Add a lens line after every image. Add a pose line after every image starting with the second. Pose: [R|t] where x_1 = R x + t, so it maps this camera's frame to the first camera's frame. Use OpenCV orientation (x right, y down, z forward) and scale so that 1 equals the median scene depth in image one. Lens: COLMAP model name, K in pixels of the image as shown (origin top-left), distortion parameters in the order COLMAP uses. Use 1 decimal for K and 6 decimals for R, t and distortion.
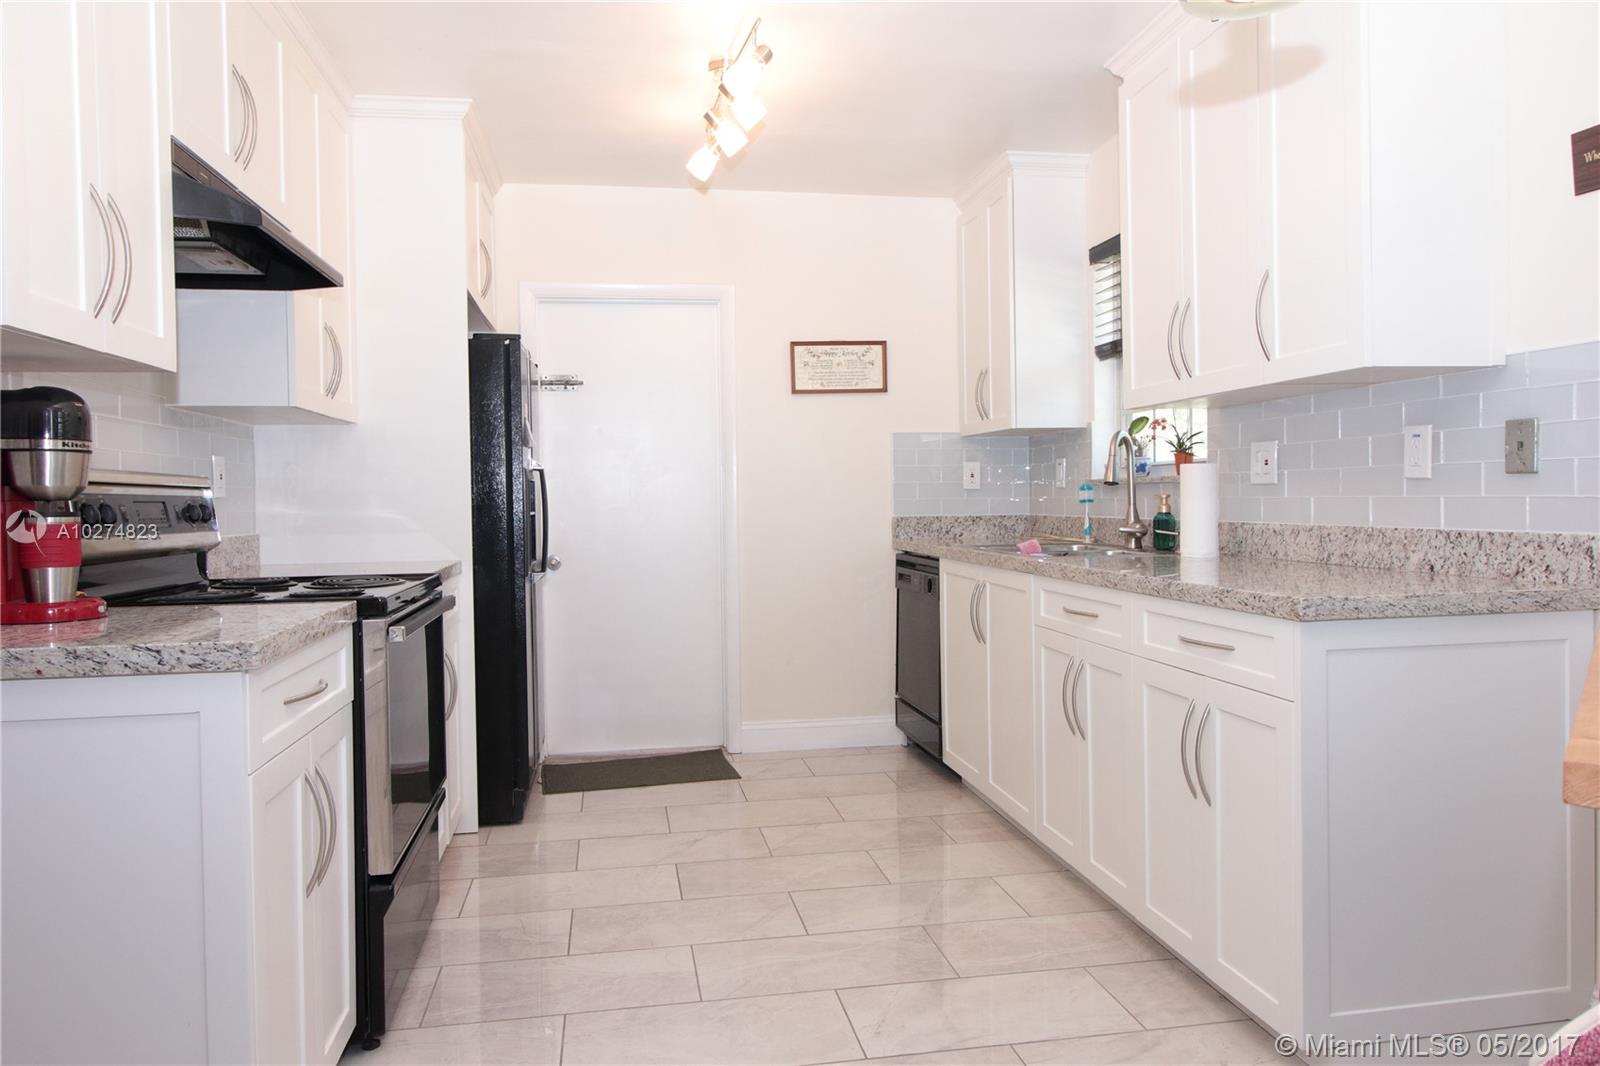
lens RADIAL K [[1104.8, 0, 800.0], [0, 1104.8, 533.0], [0, 0, 1]] dist [0.045131, 0.001241]
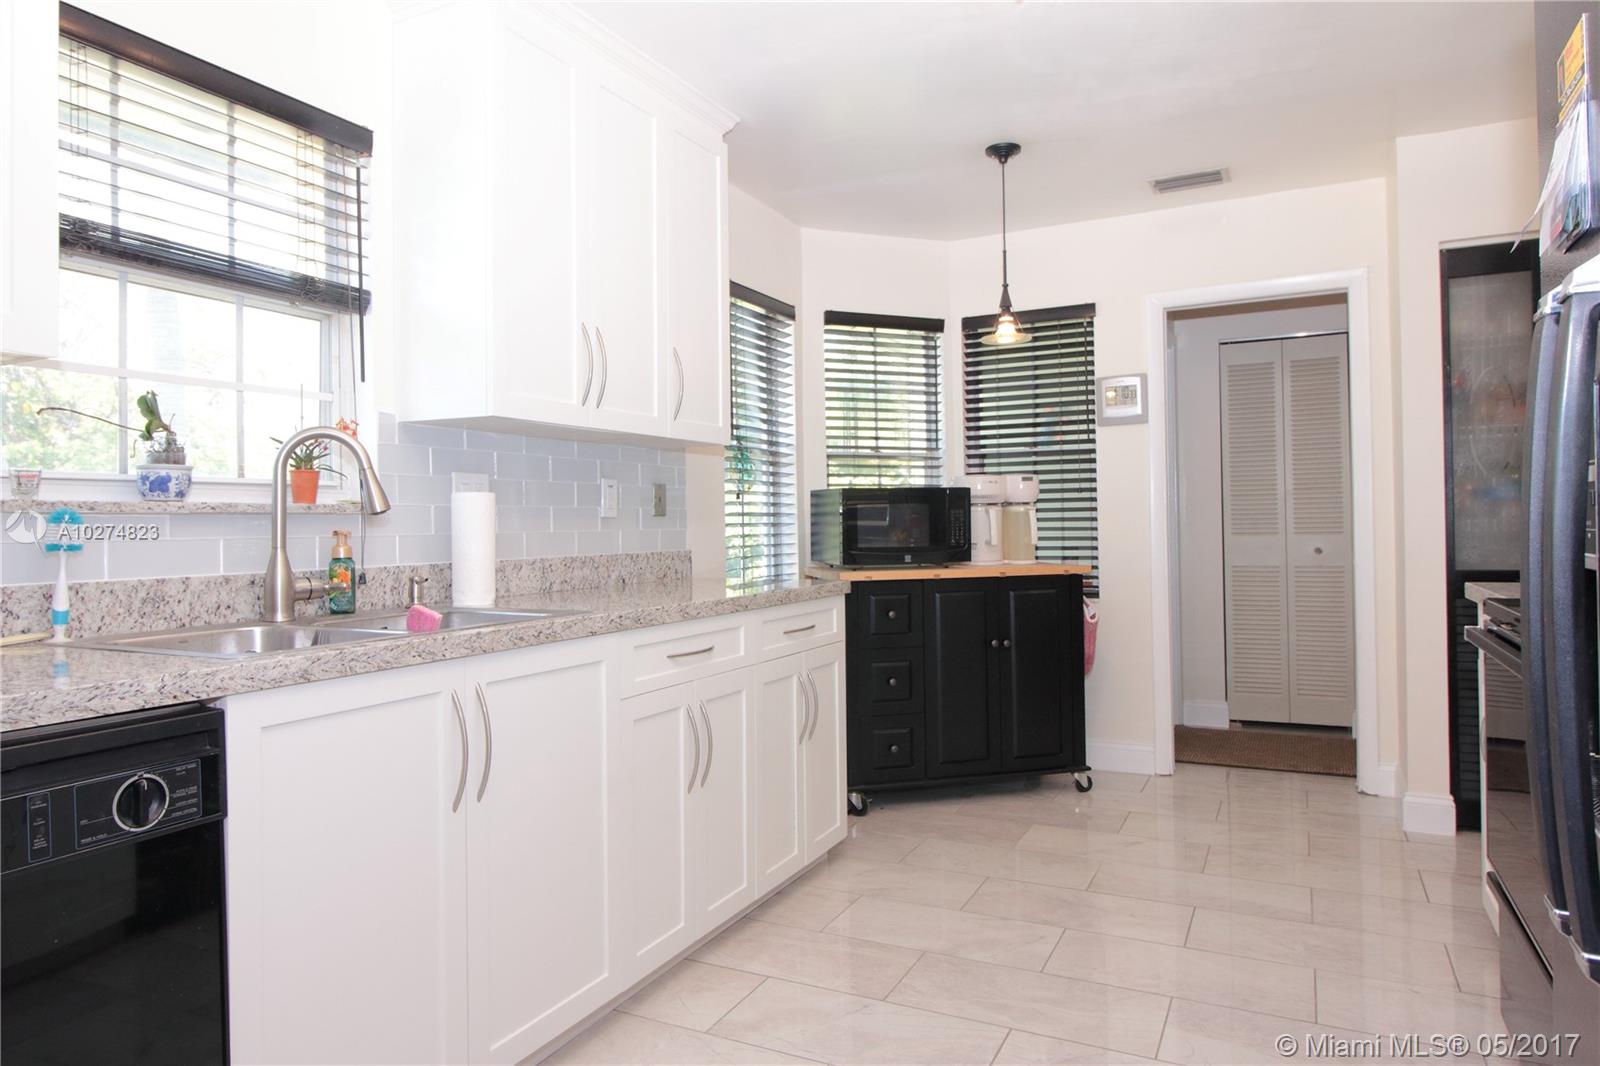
lens RADIAL K [[1004.6, 0, 800.0], [0, 1004.6, 533.0], [0, 0, 1]] dist [0.003583, -0.002970]
pose [[-0.804965, 0.022067, 0.592912, -0.339810], [0.046520, 0.998579, 0.025993, -0.048215], [-0.591496, 0.048506, -0.804847, 1.756984]]
